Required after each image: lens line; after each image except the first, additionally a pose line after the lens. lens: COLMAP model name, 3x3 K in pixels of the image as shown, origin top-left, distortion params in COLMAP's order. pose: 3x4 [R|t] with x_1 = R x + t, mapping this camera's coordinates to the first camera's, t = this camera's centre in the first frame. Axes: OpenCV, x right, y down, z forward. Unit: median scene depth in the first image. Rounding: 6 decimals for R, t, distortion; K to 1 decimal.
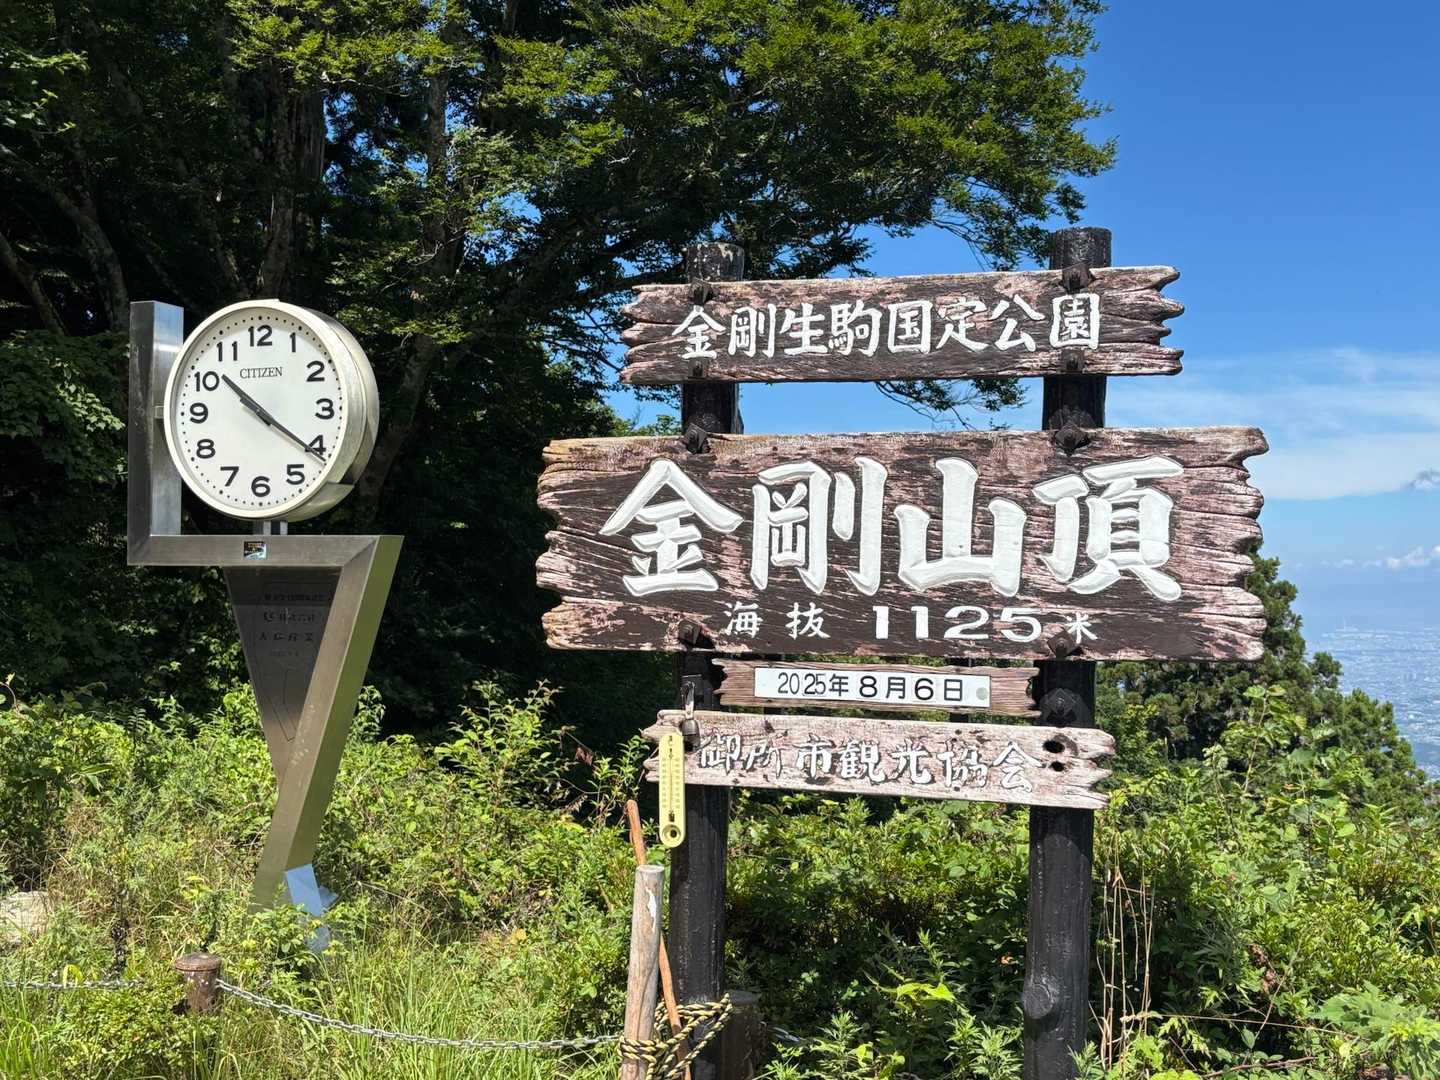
lens RADIAL K [[1612.6, 0, 719.1], [0, 1612.6, 528.4], [0, 0, 1]] dist [0.098565, 0.000000]
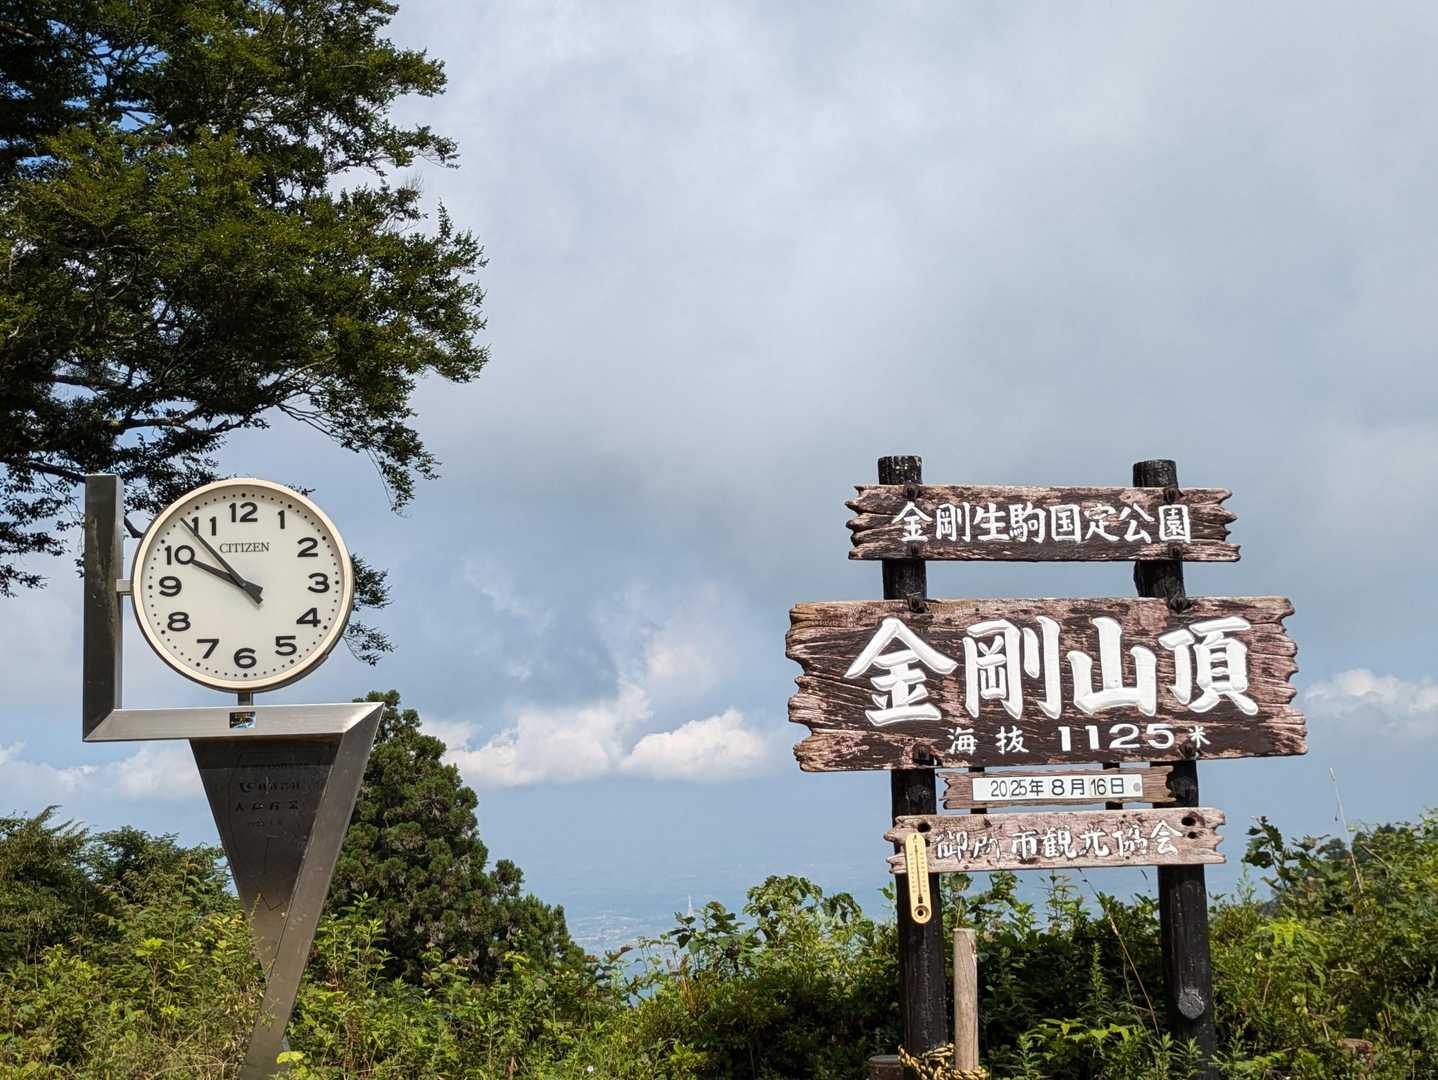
lens RADIAL K [[1610.4, 0, 721.0], [0, 1610.4, 546.5], [0, 0, 1]] dist [0.098565, 0.000000]
pose [[0.879053, 0.027186, 0.475949, -0.790528], [0.028072, 0.993689, -0.108605, 0.037046], [-0.475897, 0.108830, 0.872741, -0.065069]]
